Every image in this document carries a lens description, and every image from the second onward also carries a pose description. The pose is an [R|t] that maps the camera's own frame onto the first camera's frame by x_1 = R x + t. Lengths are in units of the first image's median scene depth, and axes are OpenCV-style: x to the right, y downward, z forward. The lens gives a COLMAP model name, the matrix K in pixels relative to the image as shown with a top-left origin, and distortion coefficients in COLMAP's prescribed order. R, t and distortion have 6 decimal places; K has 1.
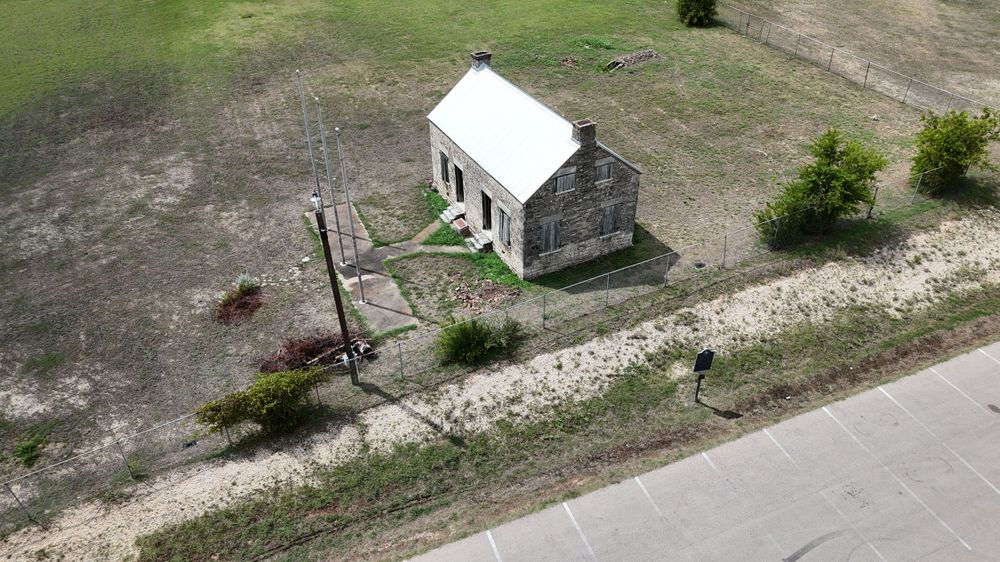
lens RADIAL K [[736.0, 0, 498.2], [0, 736.0, 274.9], [0, 0, 1]] dist [0.047245, -0.023533]
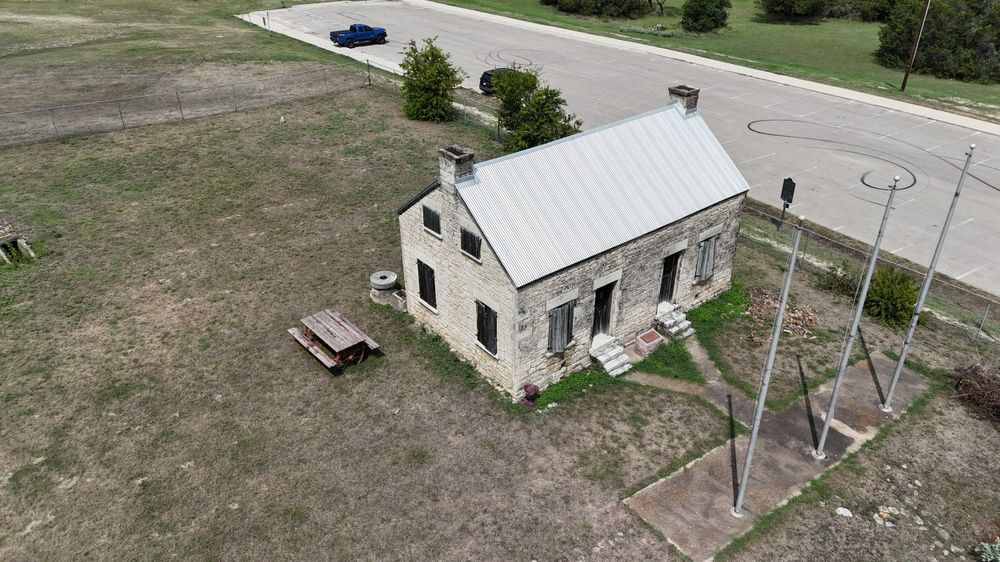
lens RADIAL K [[736.0, 0, 500.7], [0, 736.0, 279.3], [0, 0, 1]] dist [0.047245, -0.023533]
pose [[-0.203367, -0.487560, 0.849074, -0.607030], [0.562816, 0.651391, 0.508849, -0.559958], [-0.801174, 0.581356, 0.141935, 1.074633]]
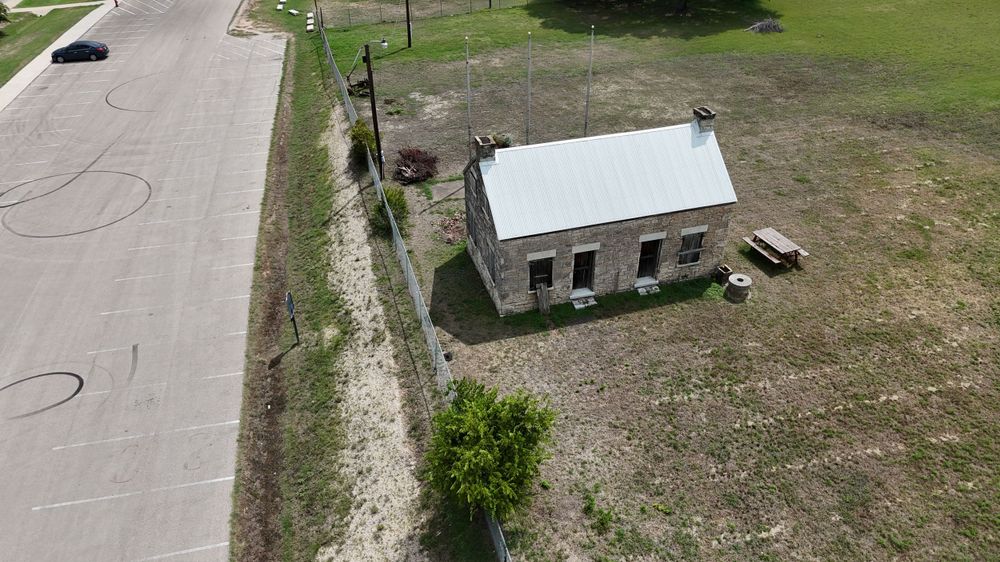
lens RADIAL K [[736.0, 0, 503.0], [0, 736.0, 281.6], [0, 0, 1]] dist [0.047245, -0.023533]
pose [[-0.184928, 0.567739, -0.802169, 0.915071], [-0.555245, 0.613124, 0.561945, -0.594067], [0.810867, 0.549319, 0.201850, 0.847710]]
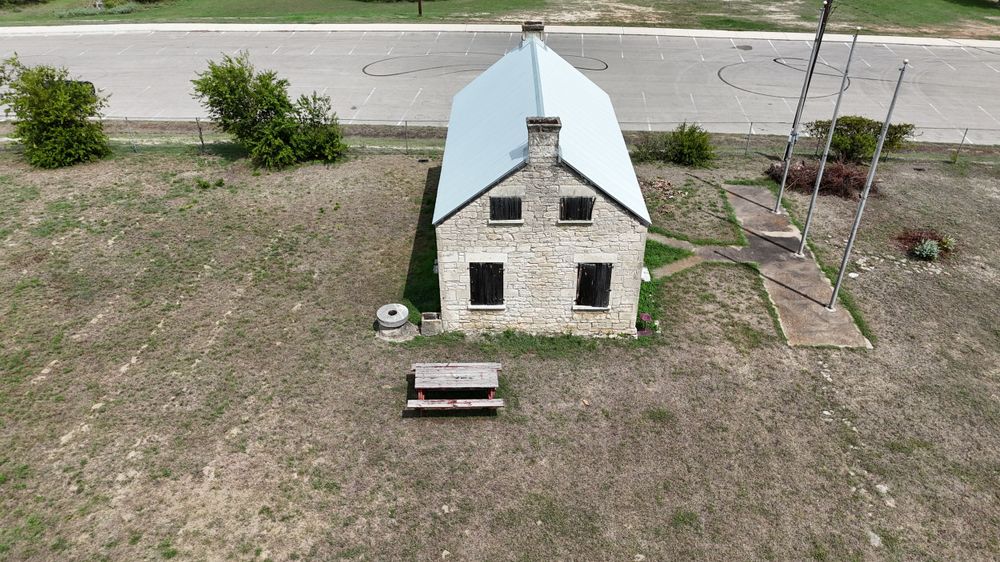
lens RADIAL K [[736.0, 0, 501.6], [0, 736.0, 280.7], [0, 0, 1]] dist [0.047245, -0.023533]
pose [[-0.888266, -0.246089, 0.387846, -0.248886], [0.268733, 0.406357, 0.873302, -0.799377], [-0.372514, 0.879951, -0.294821, 1.421881]]
